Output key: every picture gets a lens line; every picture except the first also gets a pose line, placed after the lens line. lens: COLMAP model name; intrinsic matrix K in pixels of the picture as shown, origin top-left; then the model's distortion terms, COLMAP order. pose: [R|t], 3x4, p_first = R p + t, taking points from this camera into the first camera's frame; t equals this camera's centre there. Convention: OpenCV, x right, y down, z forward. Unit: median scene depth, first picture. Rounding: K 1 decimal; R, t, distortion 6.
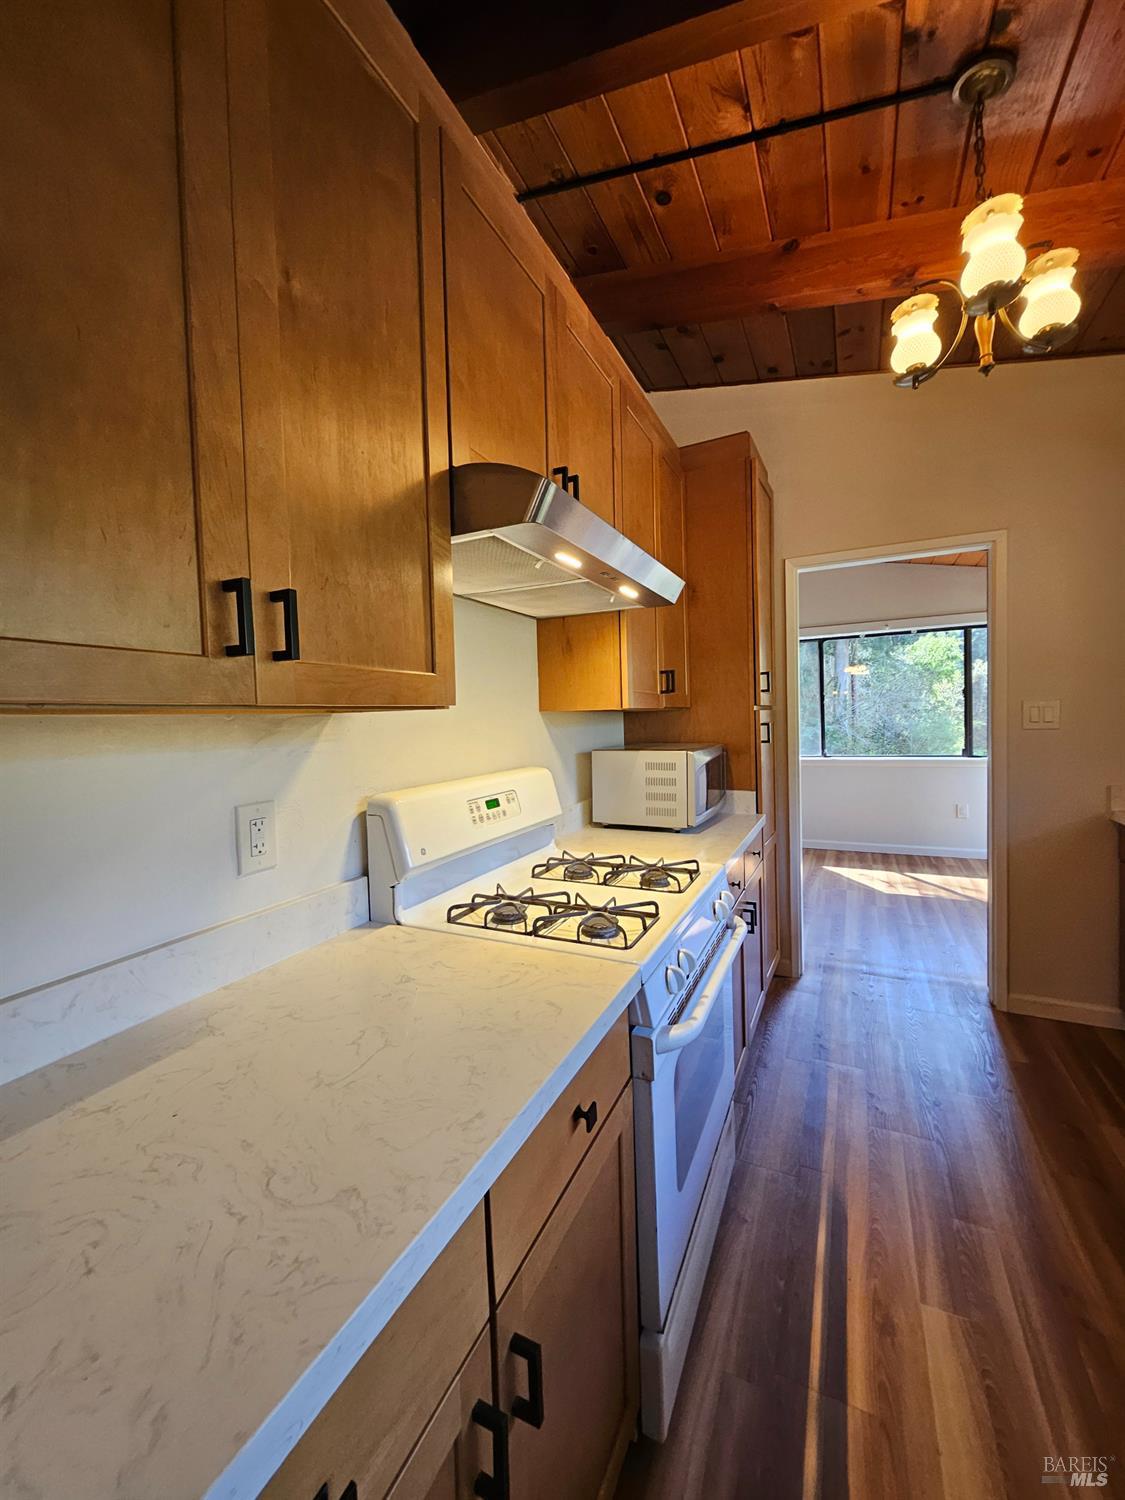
lens RADIAL K [[582.9, 0, 564.8], [0, 582.9, 735.6], [0, 0, 1]] dist [0.003668, -0.000078]
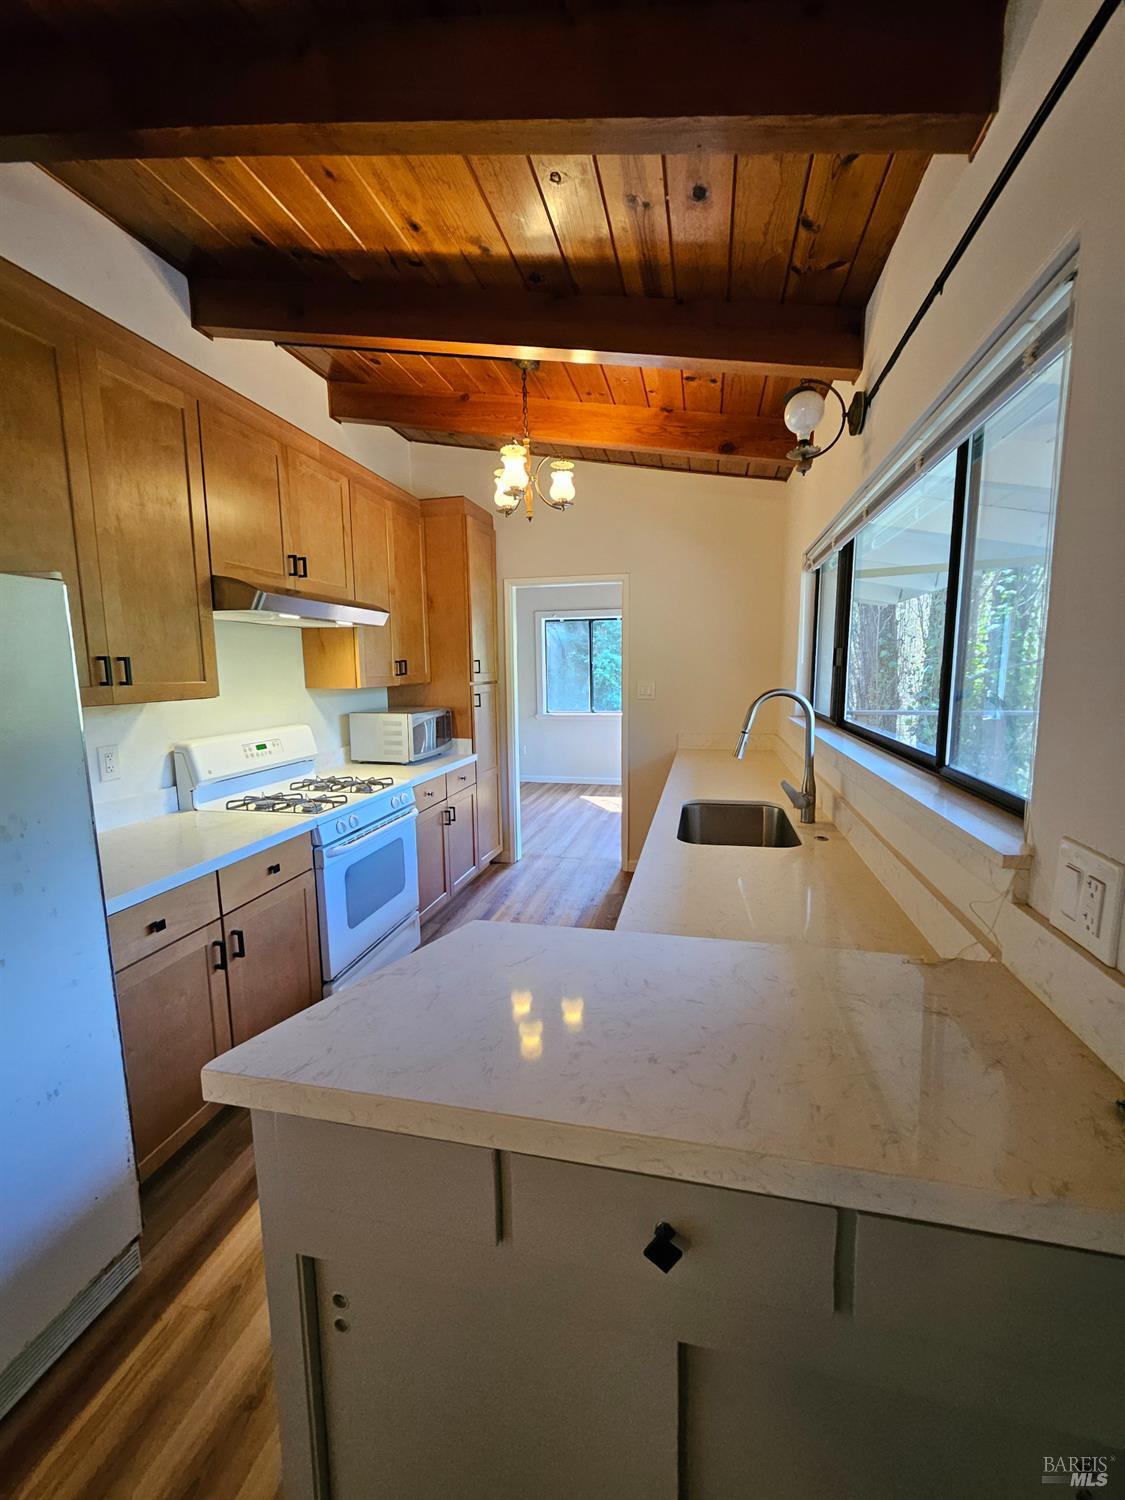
lens RADIAL K [[582.9, 0, 564.8], [0, 582.9, 735.6], [0, 0, 1]] dist [0.003668, -0.000078]
pose [[0.974134, -0.008442, 0.225815, 0.372848], [-0.010467, 0.996544, 0.082409, -0.068897], [-0.225730, -0.082641, 0.970678, -0.889483]]
